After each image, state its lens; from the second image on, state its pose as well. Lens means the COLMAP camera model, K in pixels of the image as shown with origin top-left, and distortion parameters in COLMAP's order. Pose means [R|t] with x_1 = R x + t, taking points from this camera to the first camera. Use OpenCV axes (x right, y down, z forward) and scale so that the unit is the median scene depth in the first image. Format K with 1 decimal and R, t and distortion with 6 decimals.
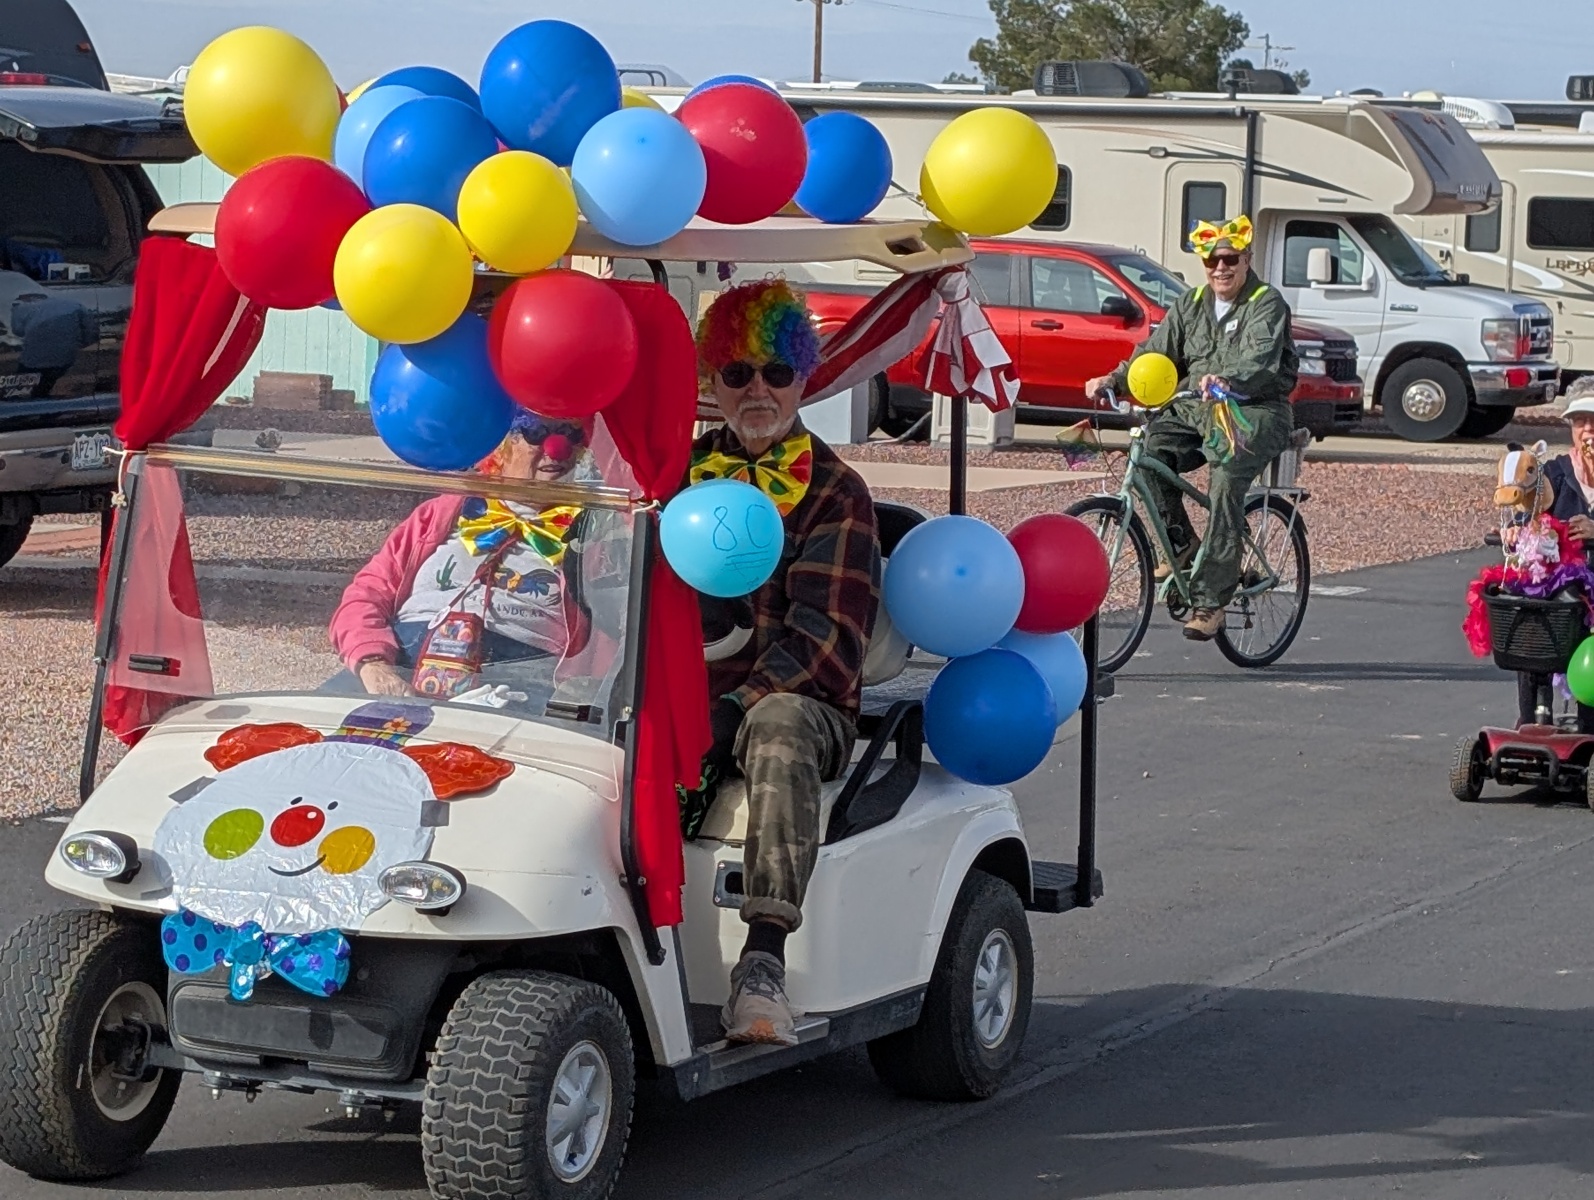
lens RADIAL K [[2620.9, 0, 799.2], [0, 2620.9, 598.8], [0, 0, 1]] dist [0.083590, 0.000000]
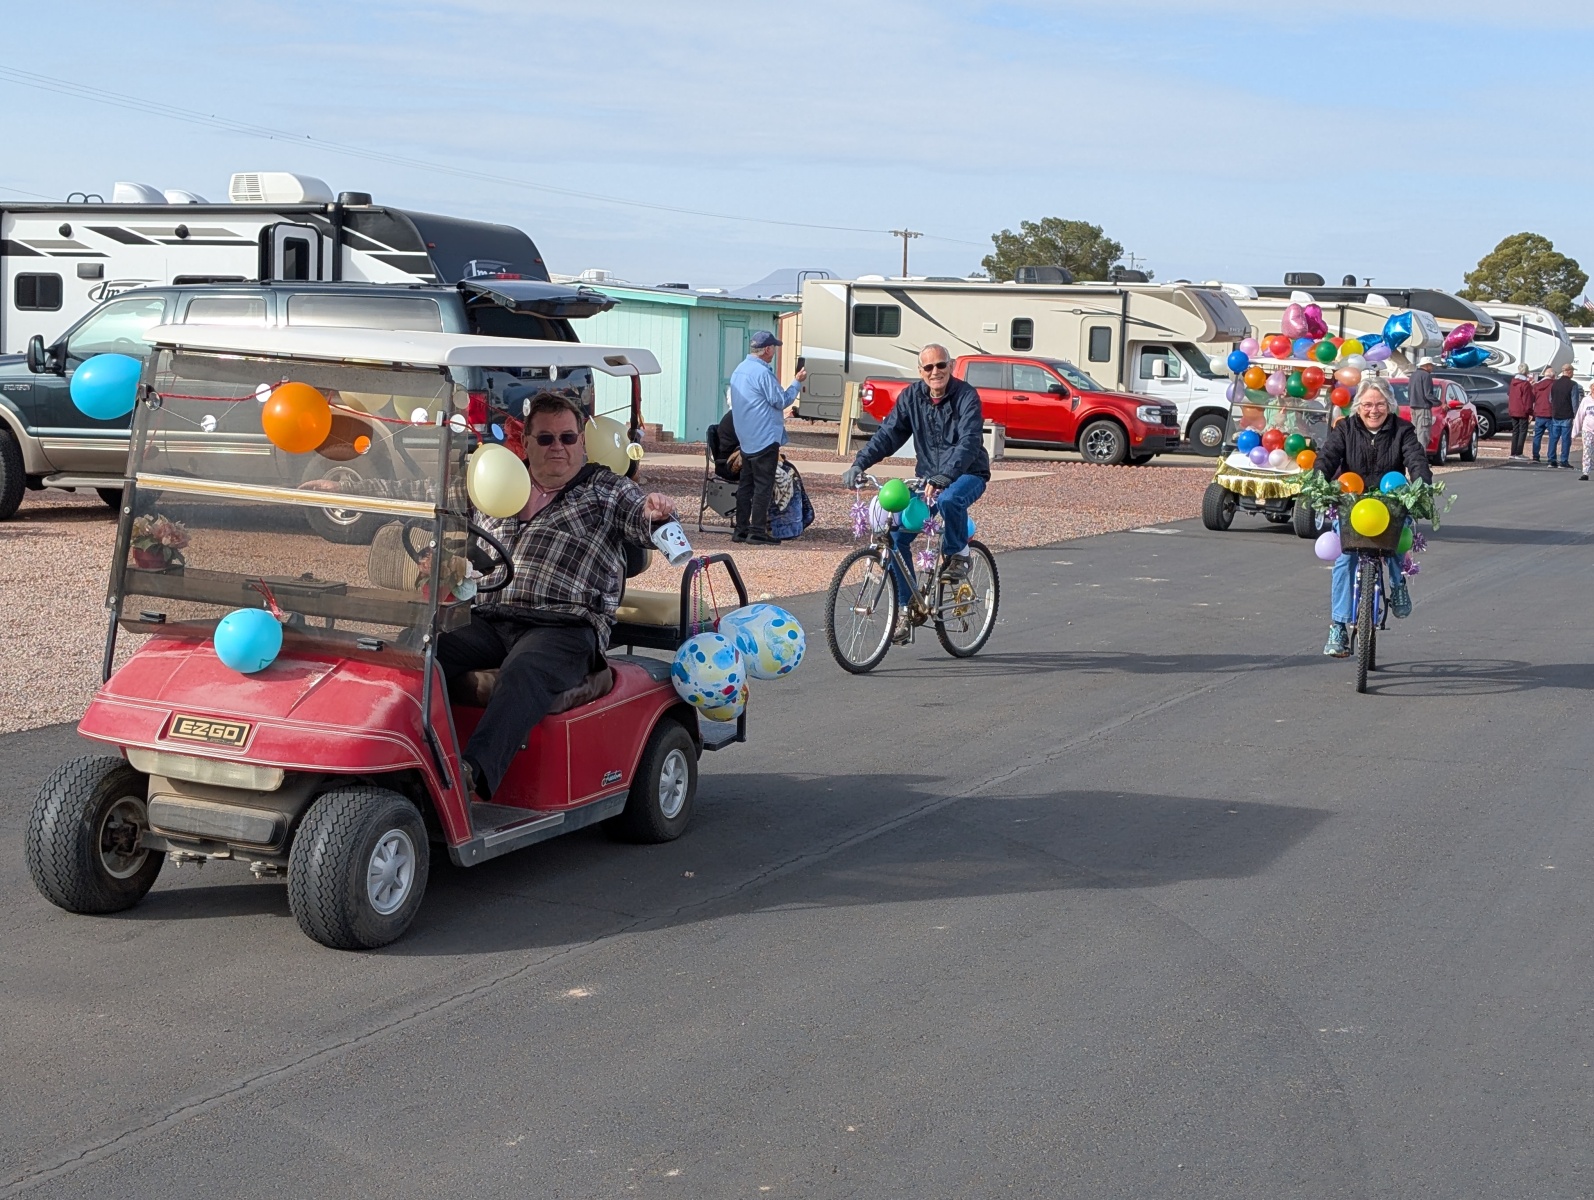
lens RADIAL K [[2620.9, 0, 787.1], [0, 2620.9, 606.5], [0, 0, 1]] dist [0.083590, 0.000000]
pose [[0.999473, 0.002411, -0.032375, -0.017321], [-0.003755, 0.999132, -0.041498, 0.135277], [0.032246, 0.041598, 0.998614, -0.973533]]
